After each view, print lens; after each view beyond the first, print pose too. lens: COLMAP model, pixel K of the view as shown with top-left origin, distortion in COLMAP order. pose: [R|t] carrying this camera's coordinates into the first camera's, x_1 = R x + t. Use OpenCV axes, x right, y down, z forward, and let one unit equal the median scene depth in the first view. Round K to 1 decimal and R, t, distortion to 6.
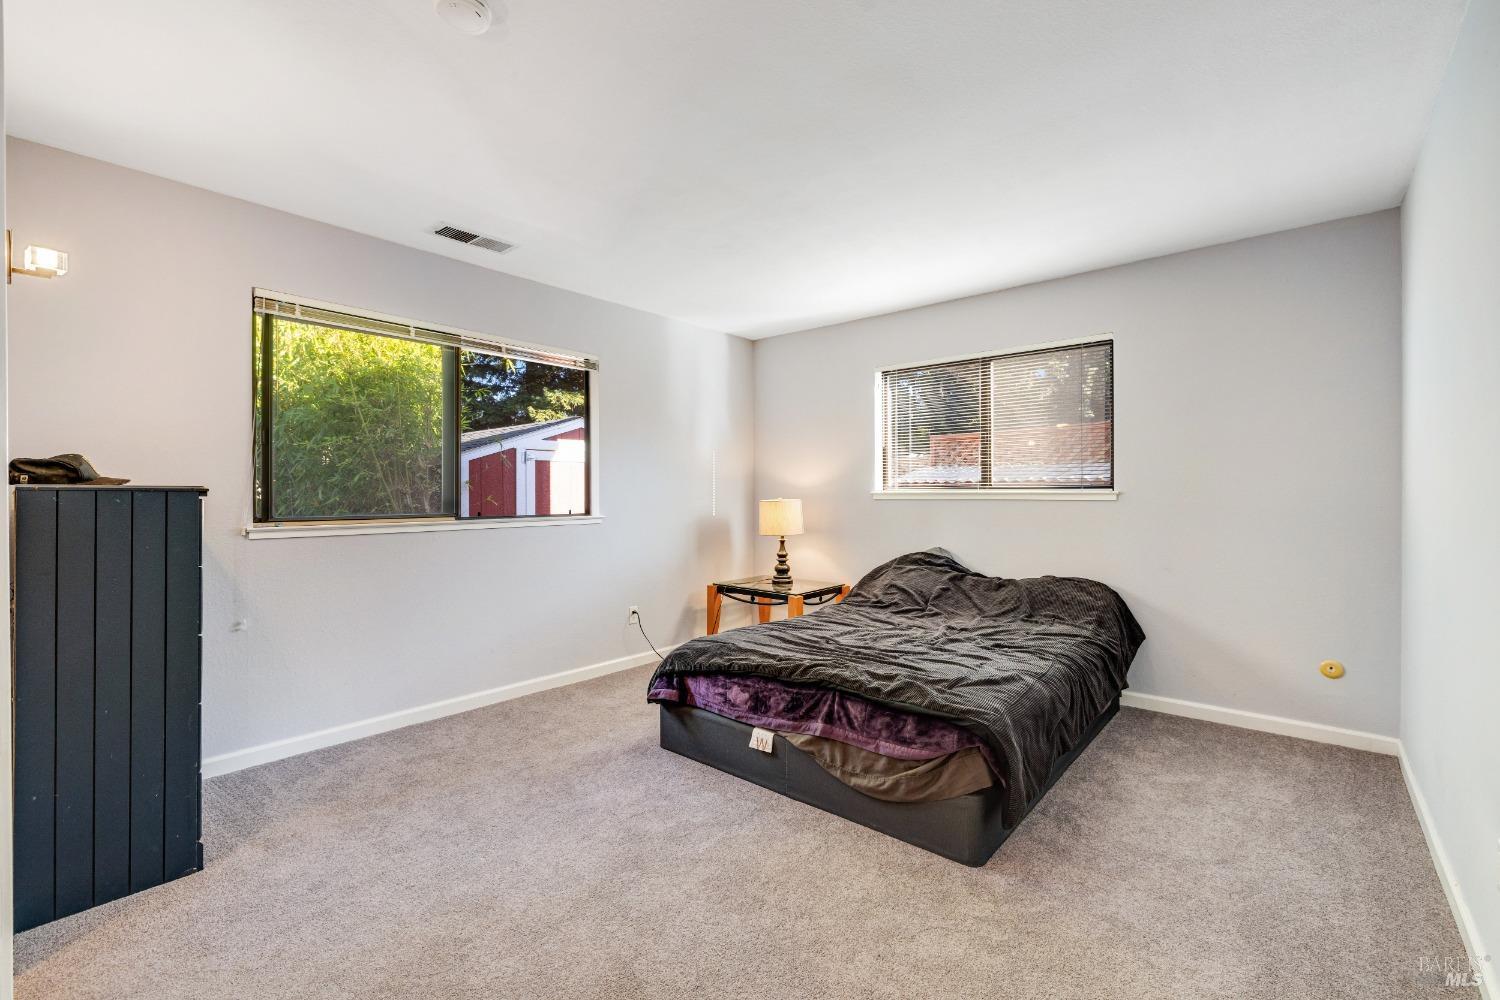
lens RADIAL K [[630.7, 0, 749.7], [0, 630.7, 493.1], [0, 0, 1]] dist [-0.001612, -0.000687]
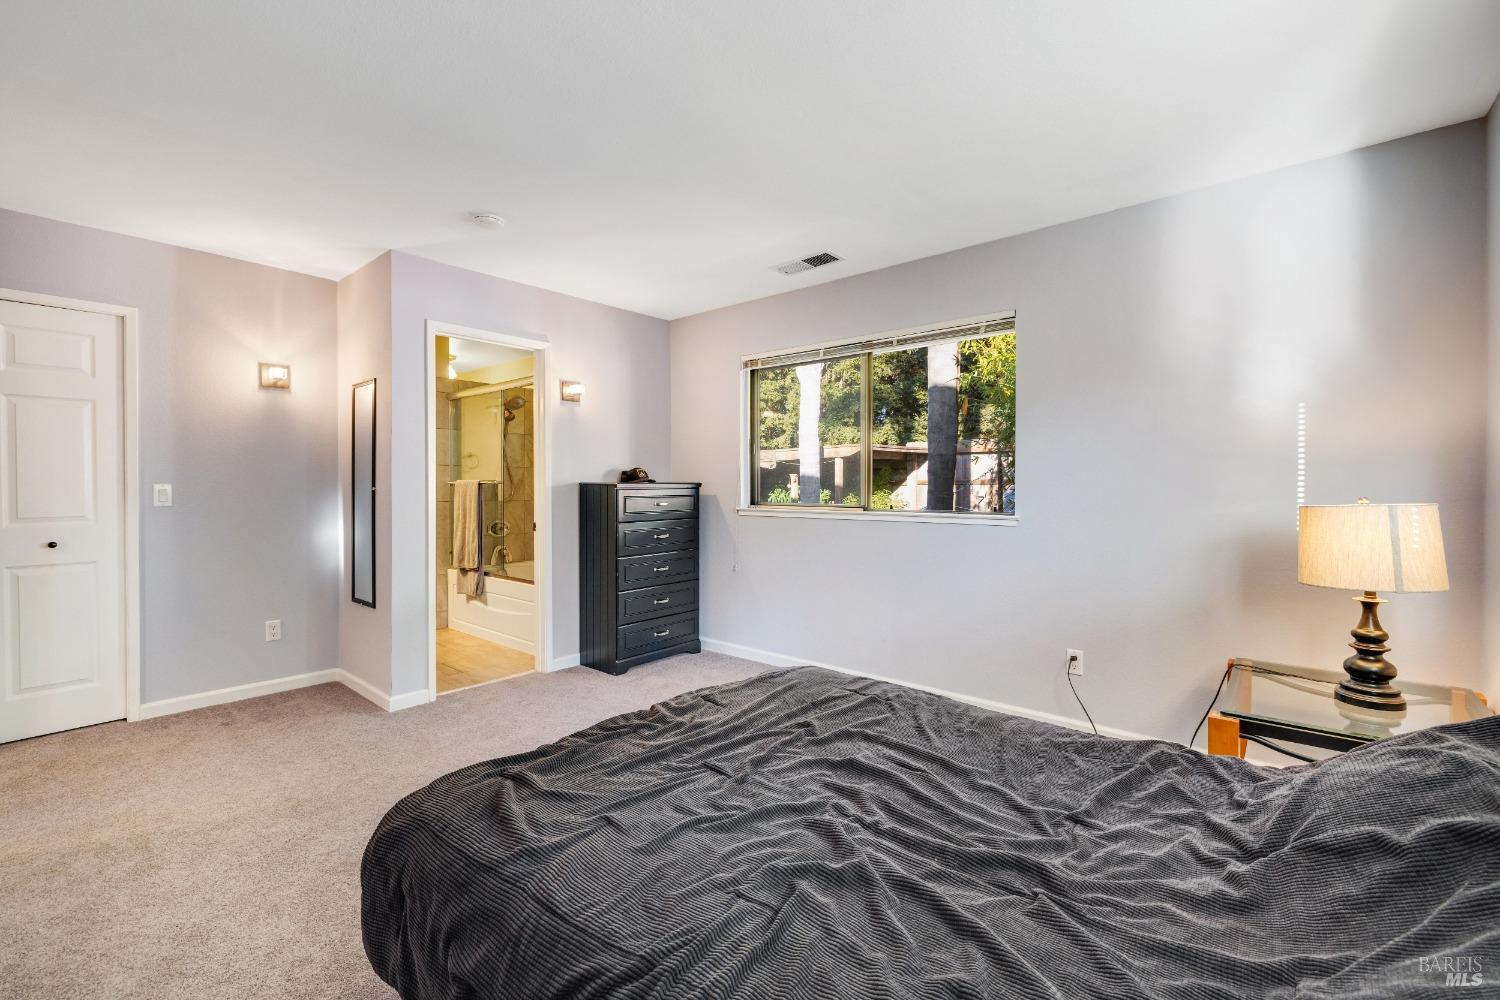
lens RADIAL K [[630.7, 0, 749.7], [0, 630.7, 493.1], [0, 0, 1]] dist [-0.001612, -0.000687]
pose [[-0.001411, 0.009135, -0.999957, 0.466613], [-0.003638, 0.999952, 0.009140, 0.001168], [0.999992, 0.003651, -0.001377, 0.595757]]
